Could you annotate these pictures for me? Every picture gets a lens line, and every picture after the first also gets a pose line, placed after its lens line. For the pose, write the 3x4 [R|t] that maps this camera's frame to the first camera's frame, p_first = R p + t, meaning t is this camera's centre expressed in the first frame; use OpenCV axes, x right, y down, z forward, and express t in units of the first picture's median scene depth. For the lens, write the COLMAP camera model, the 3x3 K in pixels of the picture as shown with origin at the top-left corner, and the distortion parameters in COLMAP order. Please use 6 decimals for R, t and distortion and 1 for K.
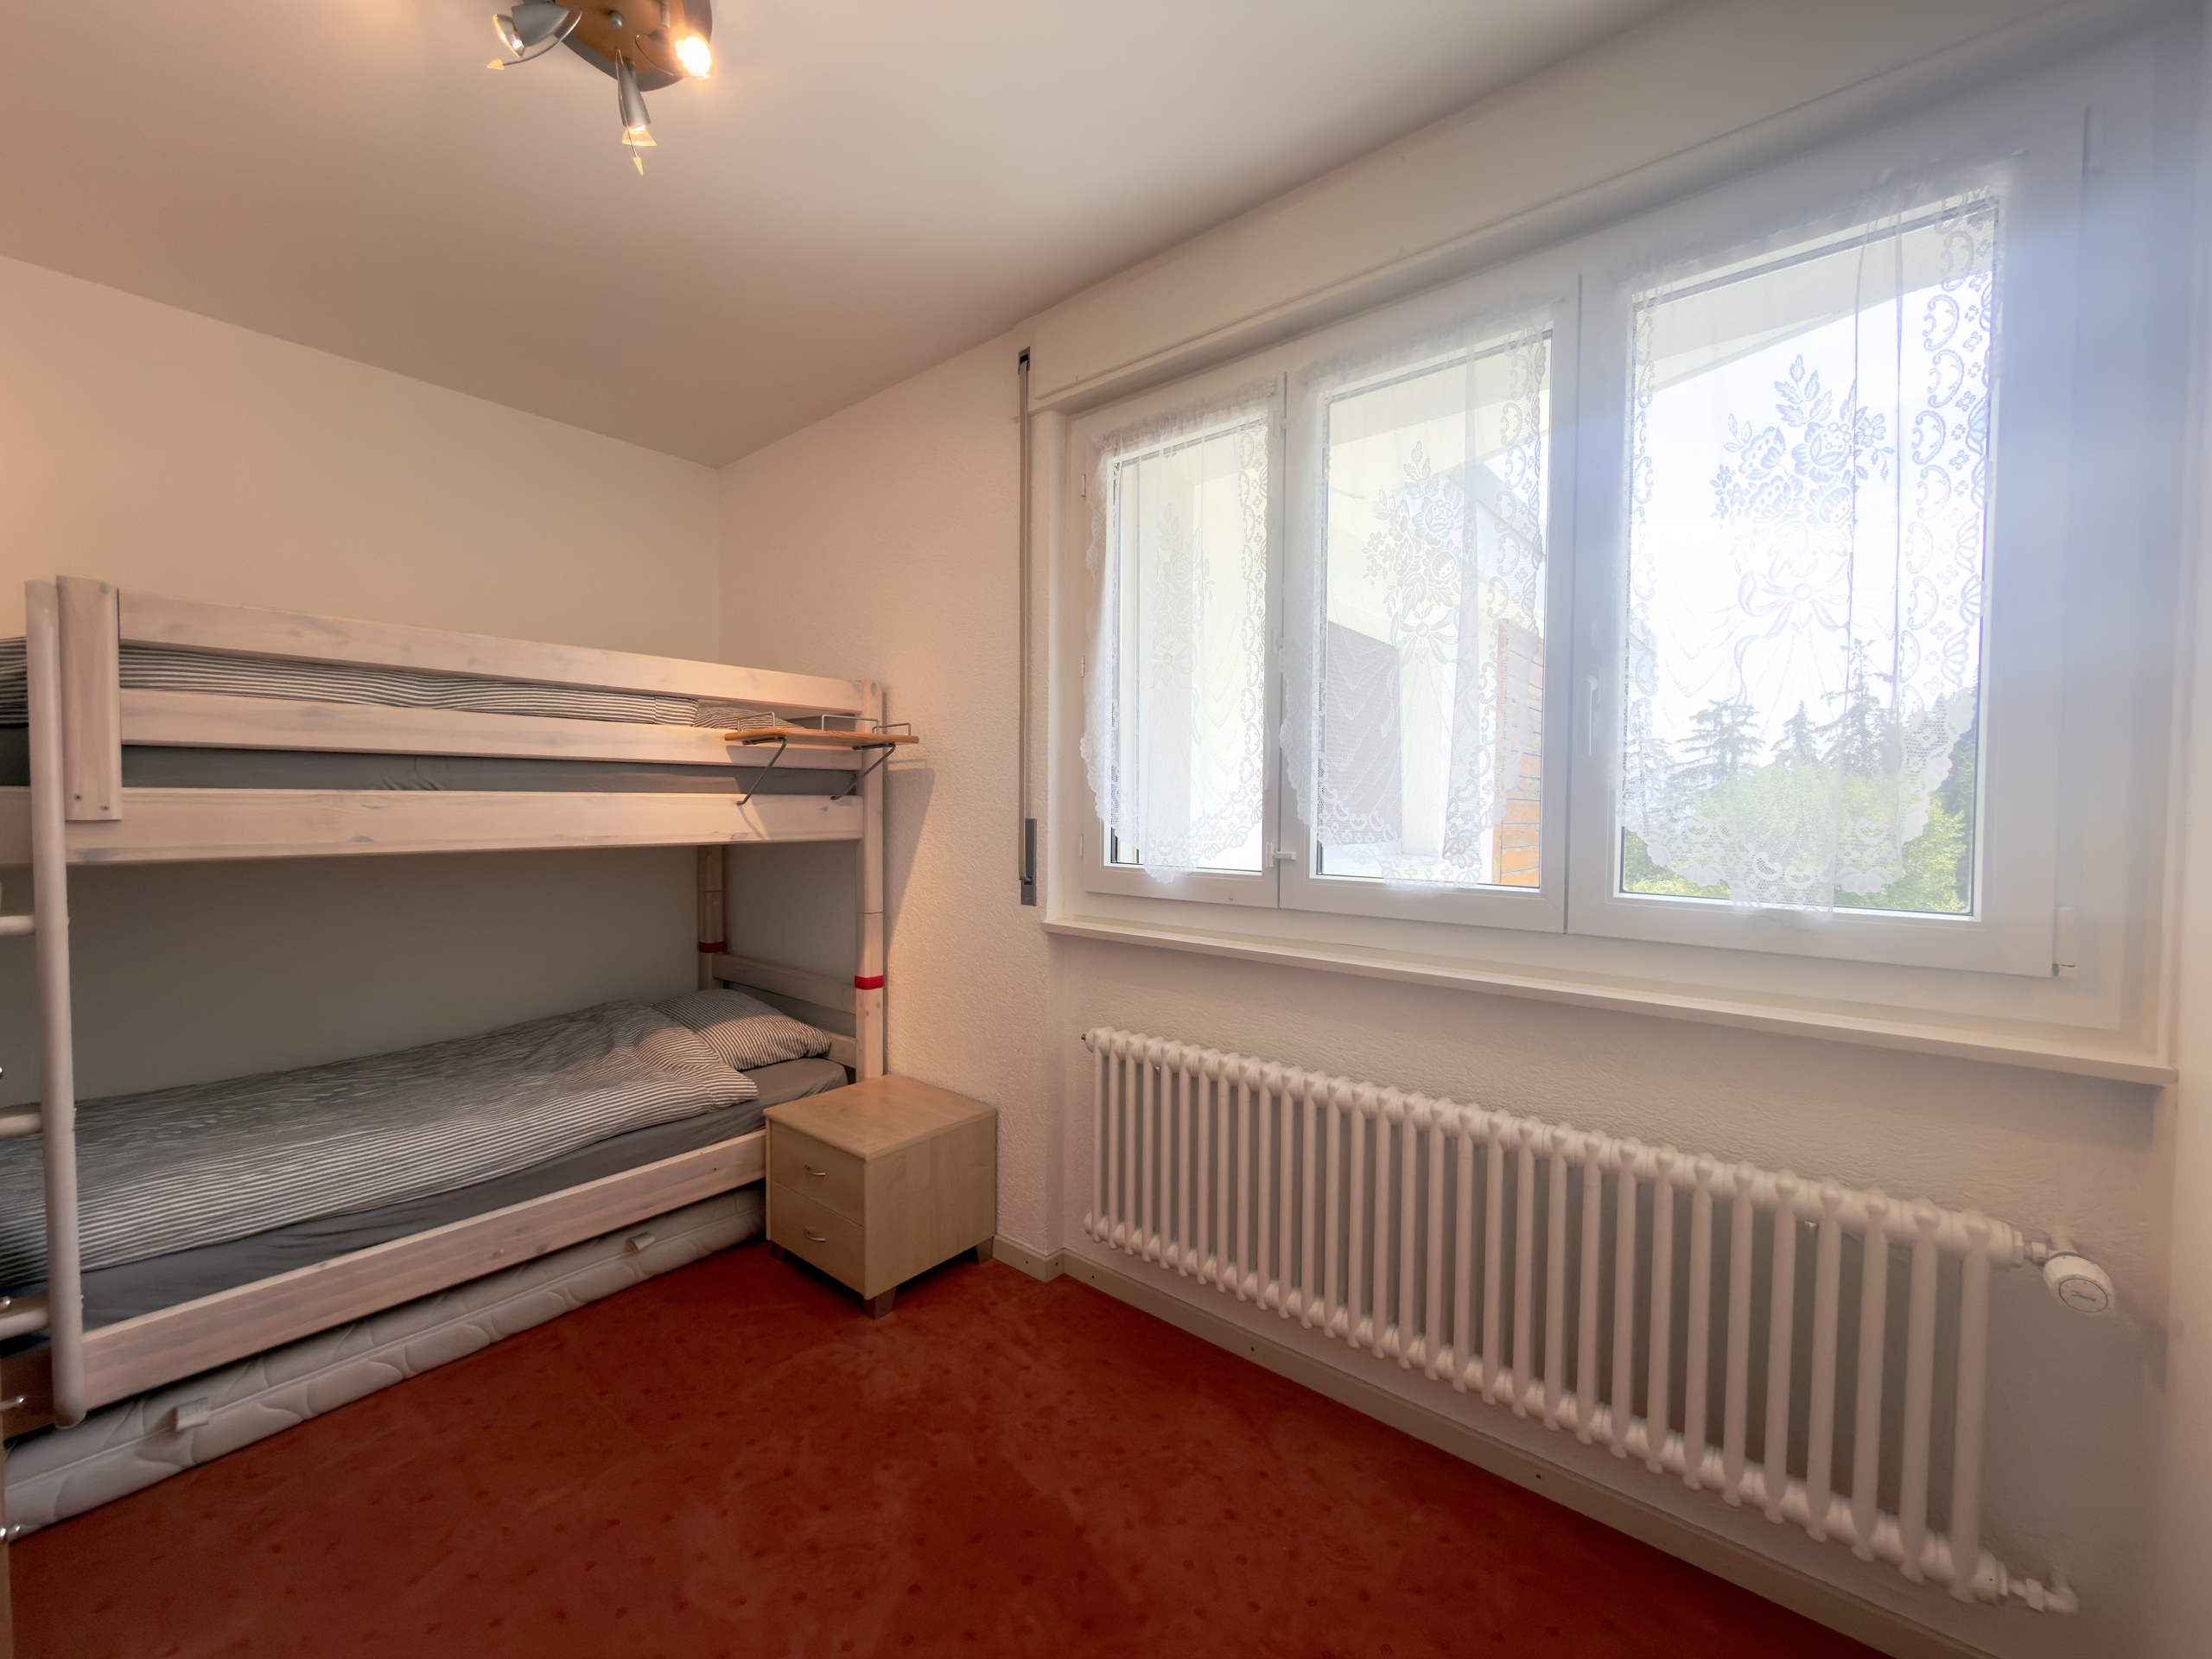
lens RADIAL K [[889.3, 0, 1106.0], [0, 889.3, 829.5], [0, 0, 1]] dist [-0.000321, 0.000071]
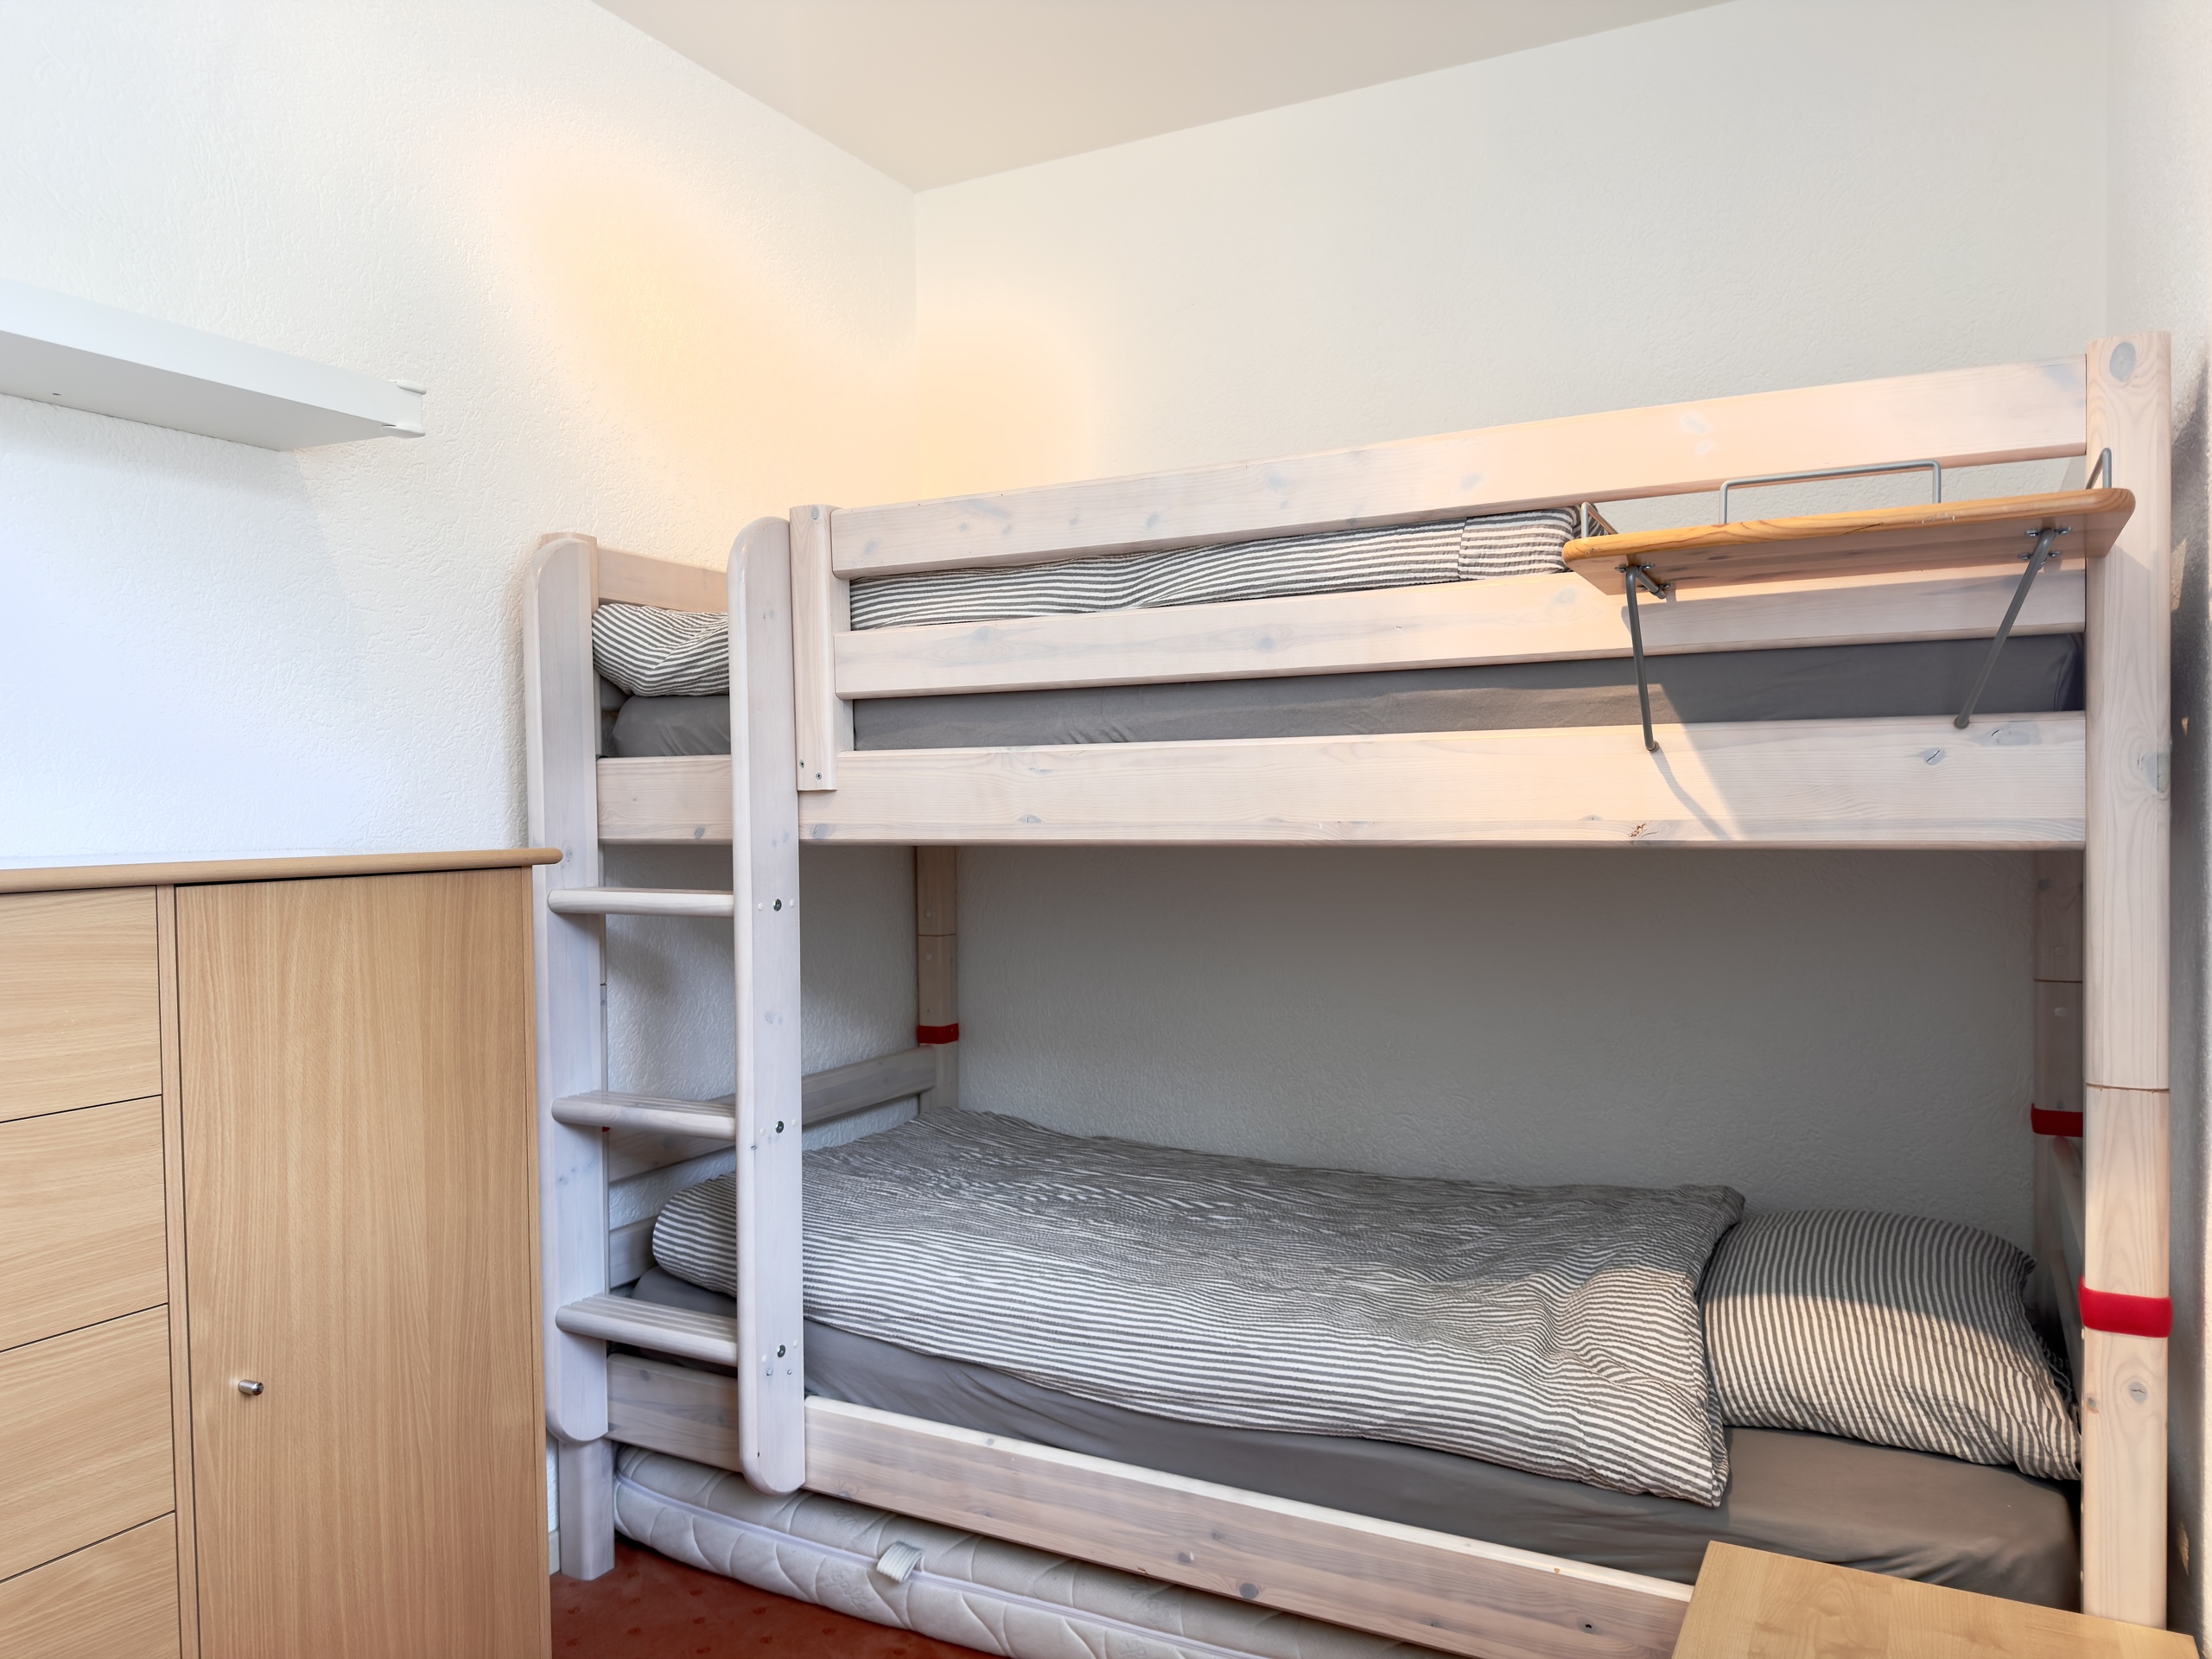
lens RADIAL K [[1643.0, 0, 1106.0], [0, 1643.0, 829.5], [0, 0, 1]] dist [0.147232, -0.246804]
pose [[0.166216, 0.016564, -0.985950, 0.347038], [-0.012798, 0.999811, 0.014640, -0.000183], [0.986006, 0.010185, 0.166396, 0.762940]]
